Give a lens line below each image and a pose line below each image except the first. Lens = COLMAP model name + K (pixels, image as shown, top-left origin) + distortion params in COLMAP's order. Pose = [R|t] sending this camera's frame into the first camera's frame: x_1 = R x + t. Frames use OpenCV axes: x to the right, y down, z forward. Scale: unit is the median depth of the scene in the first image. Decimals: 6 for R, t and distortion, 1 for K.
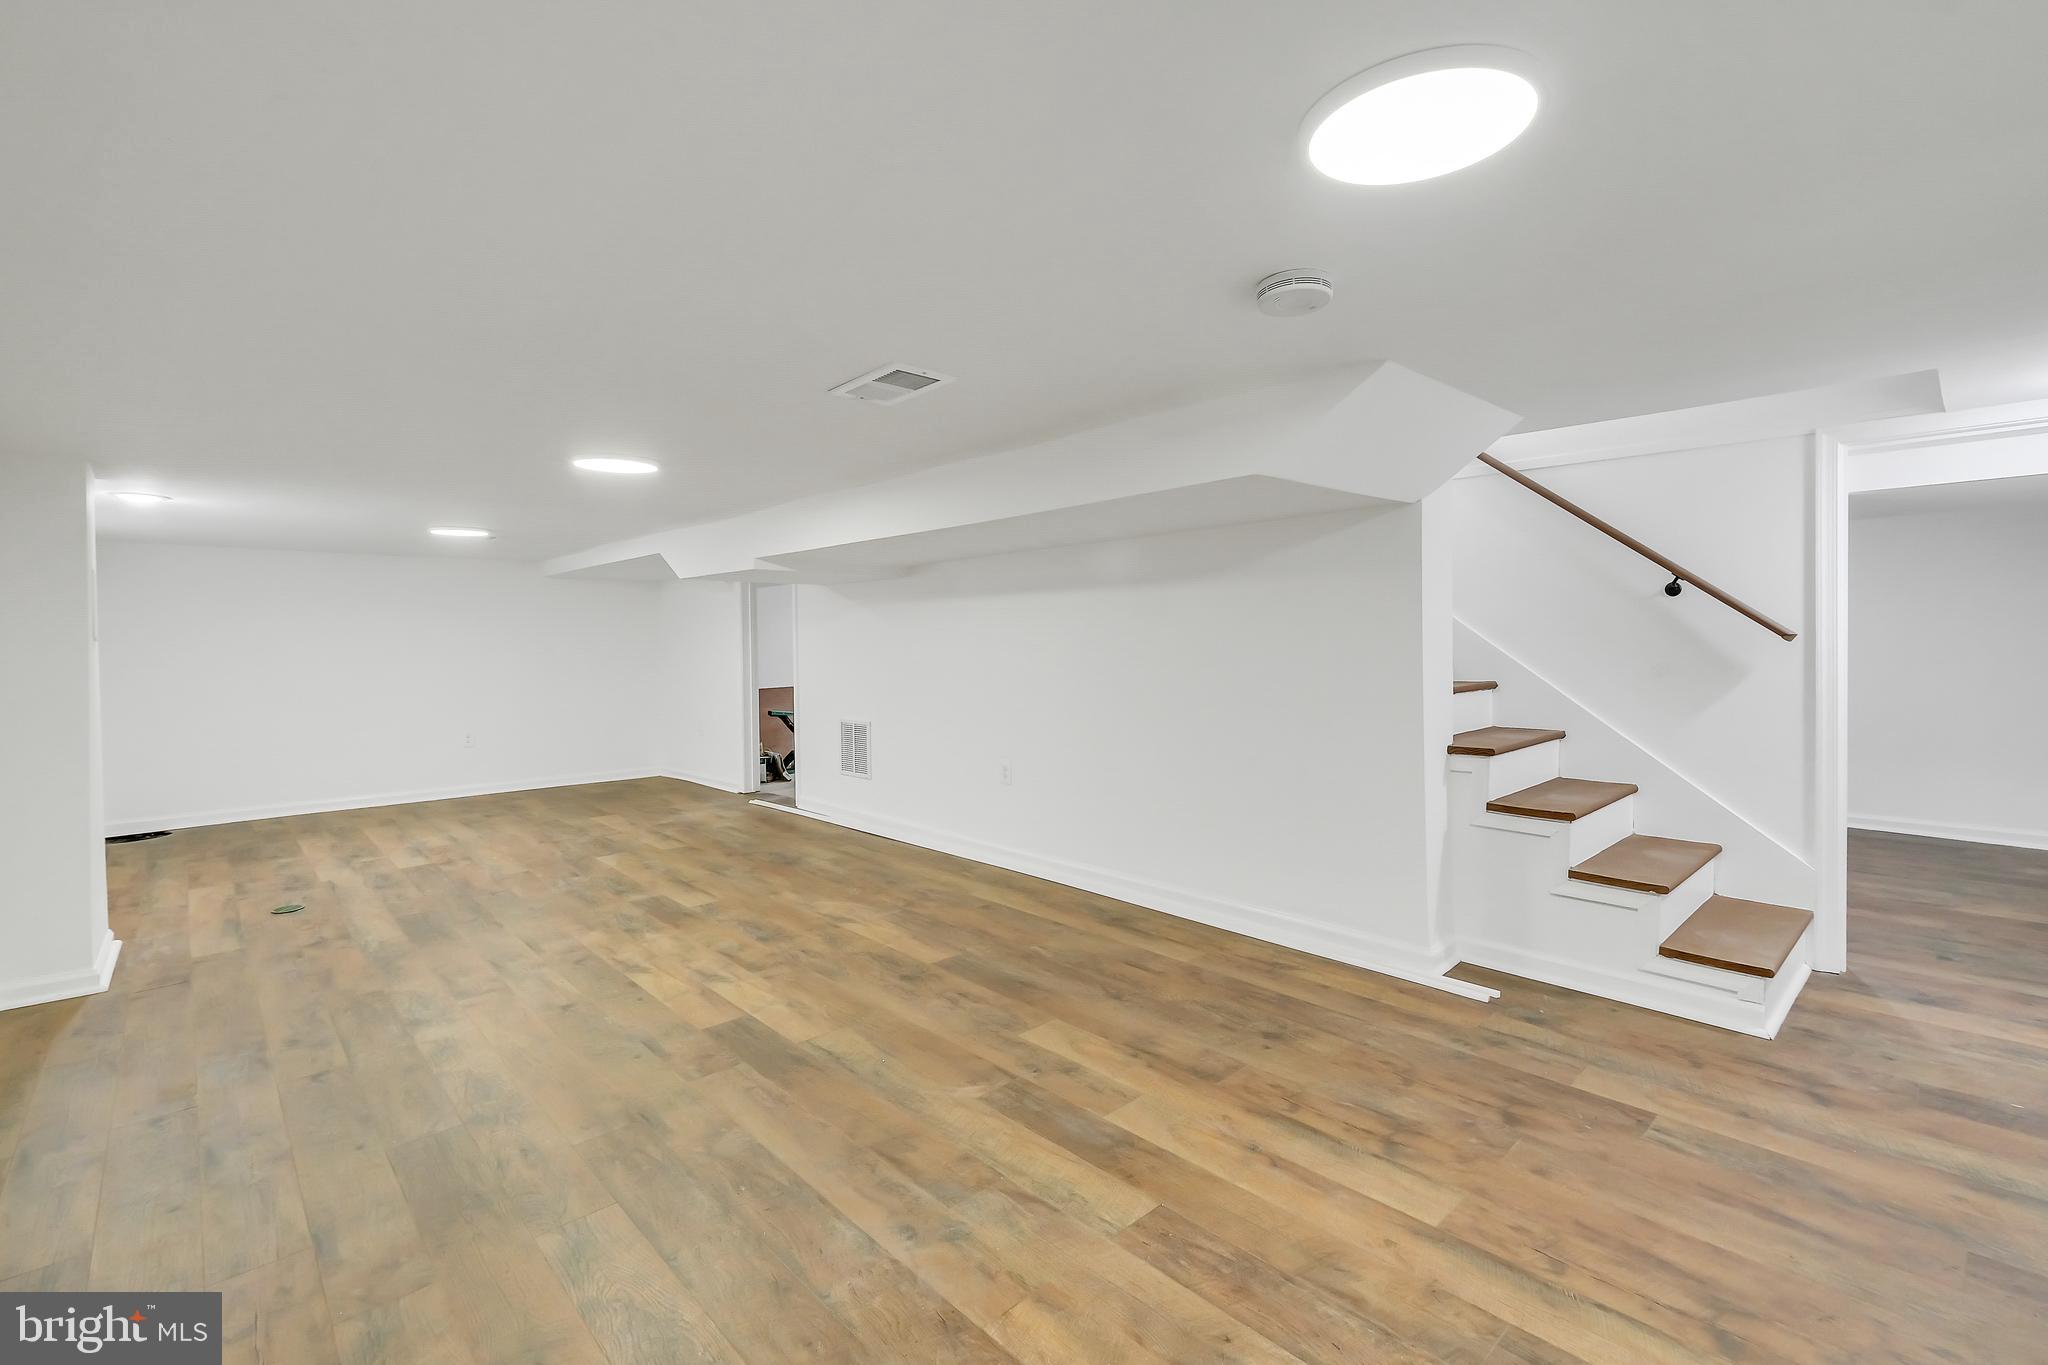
lens RADIAL K [[921.2, 0, 1023.9], [0, 921.2, 670.0], [0, 0, 1]] dist [-0.004305, -0.001175]
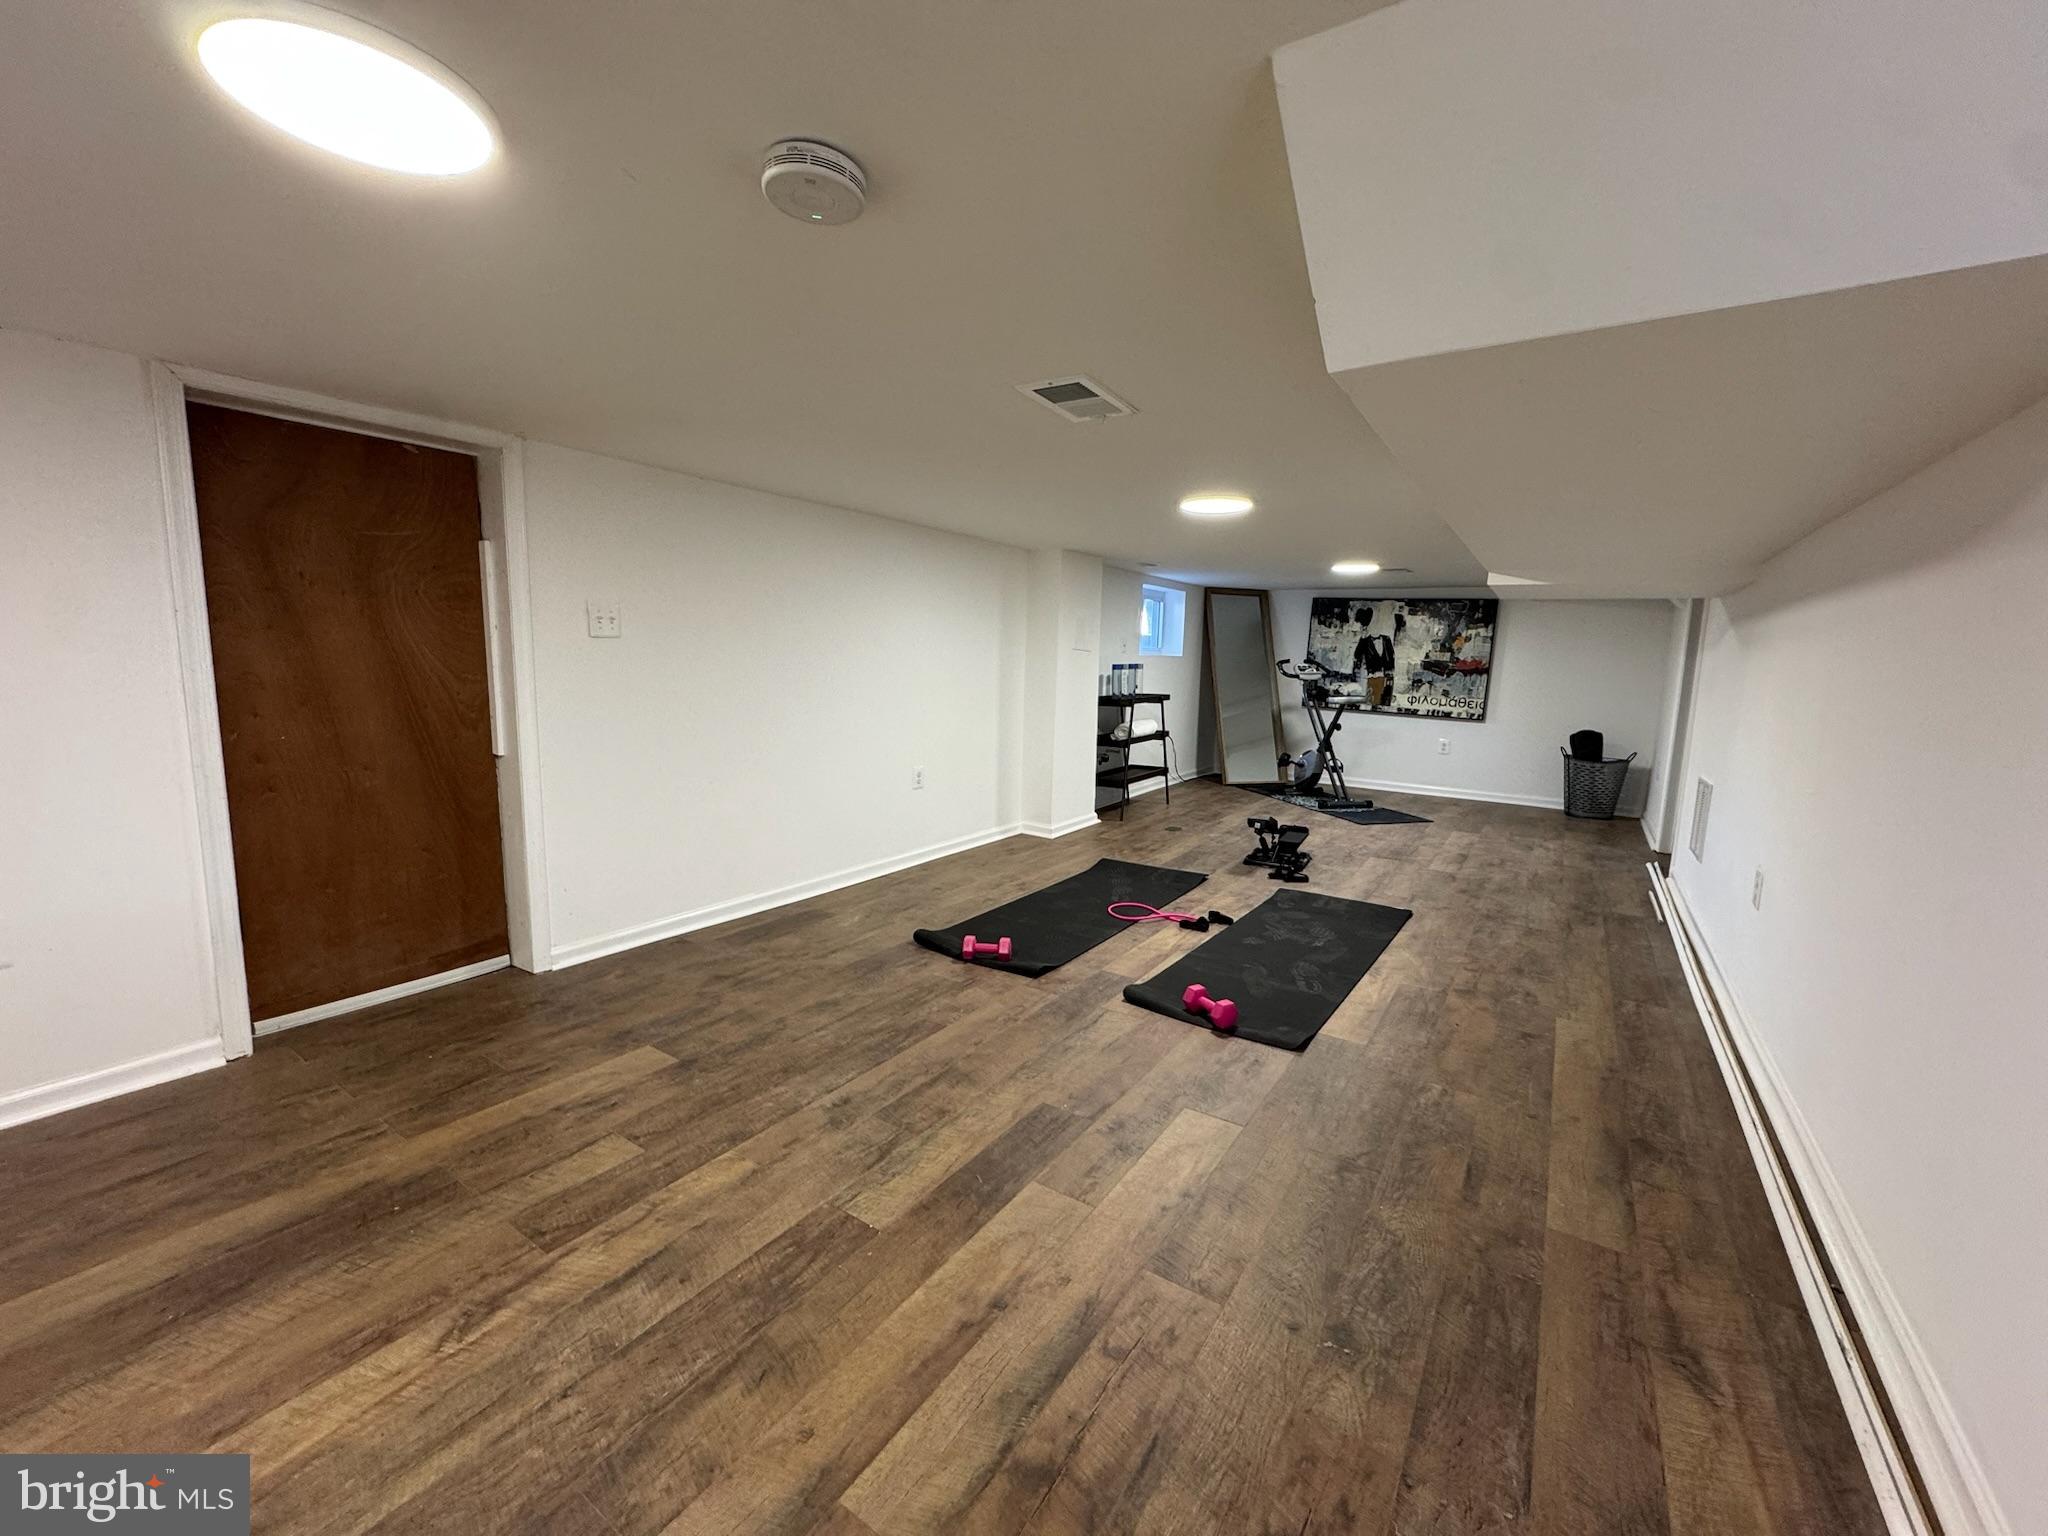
lens RADIAL K [[815.6, 0, 1025.3], [0, 815.6, 765.4], [0, 0, 1]] dist [-0.002160, -0.000585]
pose [[0.227988, 0.150808, -0.961914, 0.843085], [-0.061426, 0.988192, 0.140368, -0.040986], [0.971724, 0.027085, 0.234560, 0.827283]]
